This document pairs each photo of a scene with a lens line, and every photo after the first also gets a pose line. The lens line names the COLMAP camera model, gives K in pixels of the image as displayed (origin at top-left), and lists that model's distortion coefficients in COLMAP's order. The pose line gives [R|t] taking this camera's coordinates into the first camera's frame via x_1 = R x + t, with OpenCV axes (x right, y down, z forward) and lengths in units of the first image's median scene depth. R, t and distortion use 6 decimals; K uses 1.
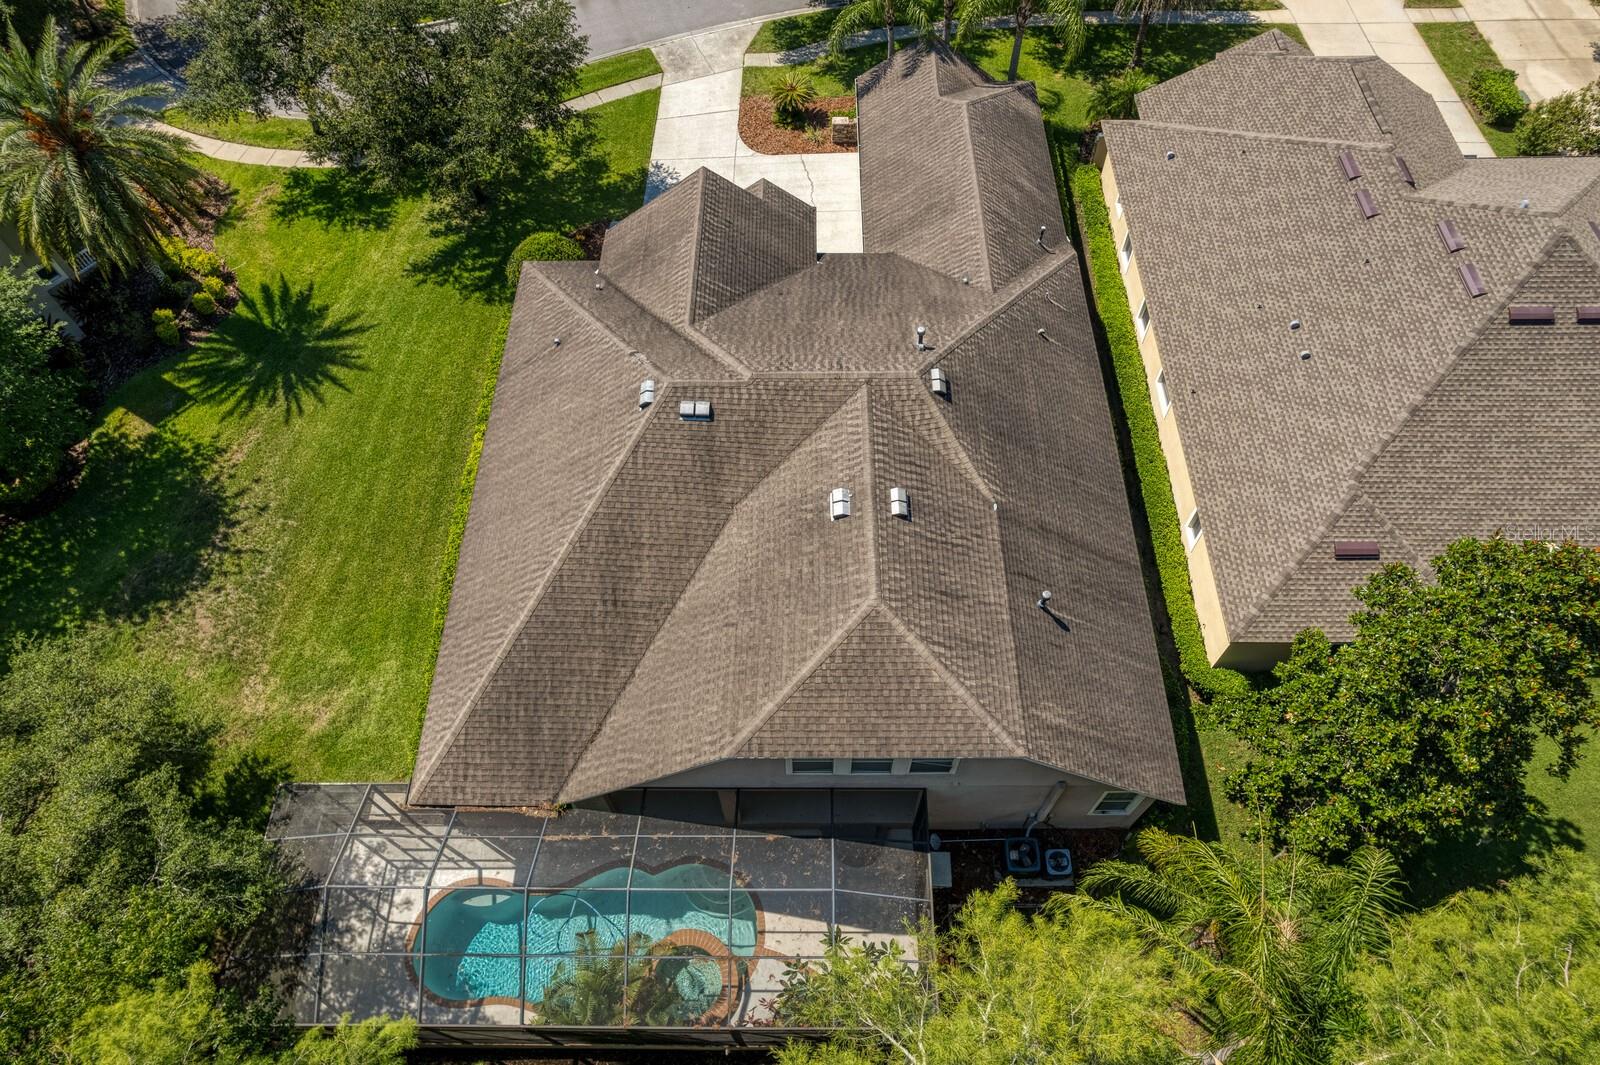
lens RADIAL K [[1011.3, 0, 807.2], [0, 1011.3, 530.1], [0, 0, 1]] dist [-0.067757, 0.040239]
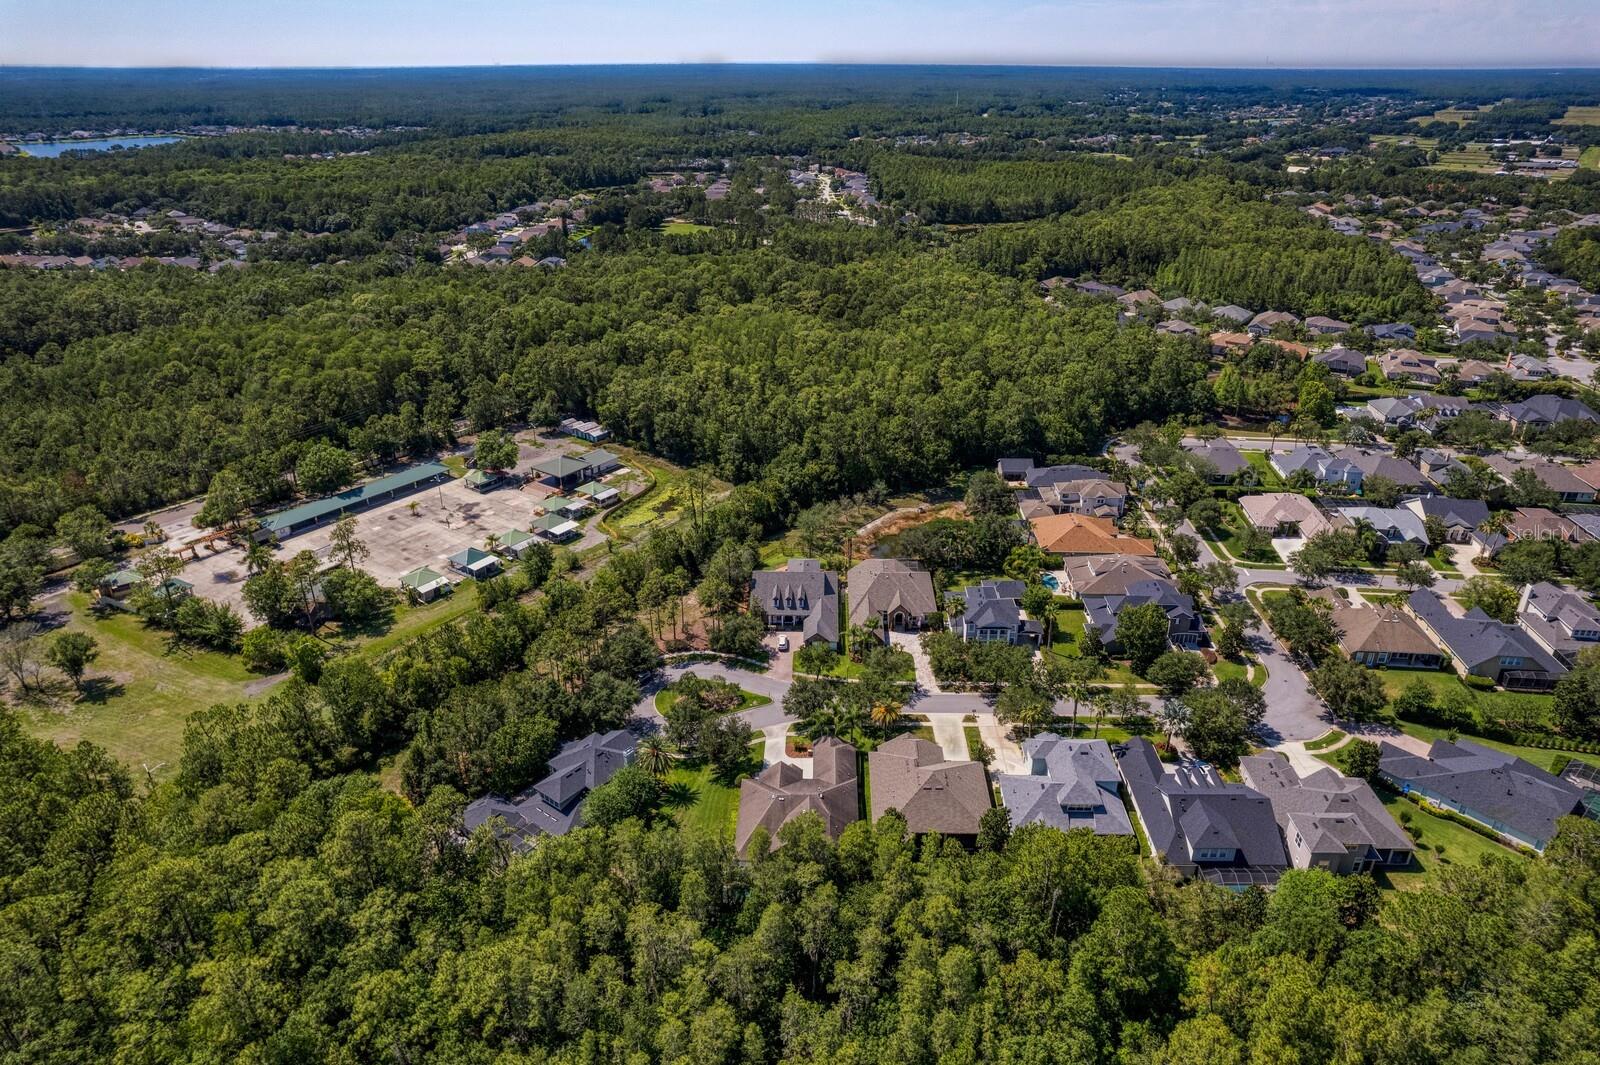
lens RADIAL K [[1029.4, 0, 804.5], [0, 1029.4, 532.1], [0, 0, 1]] dist [-0.070470, 0.065515]
pose [[0.999754, 0.020532, -0.008369, 0.043687], [-0.021819, 0.843903, -0.536053, 1.728132], [-0.003944, 0.536103, 0.844143, -4.791803]]
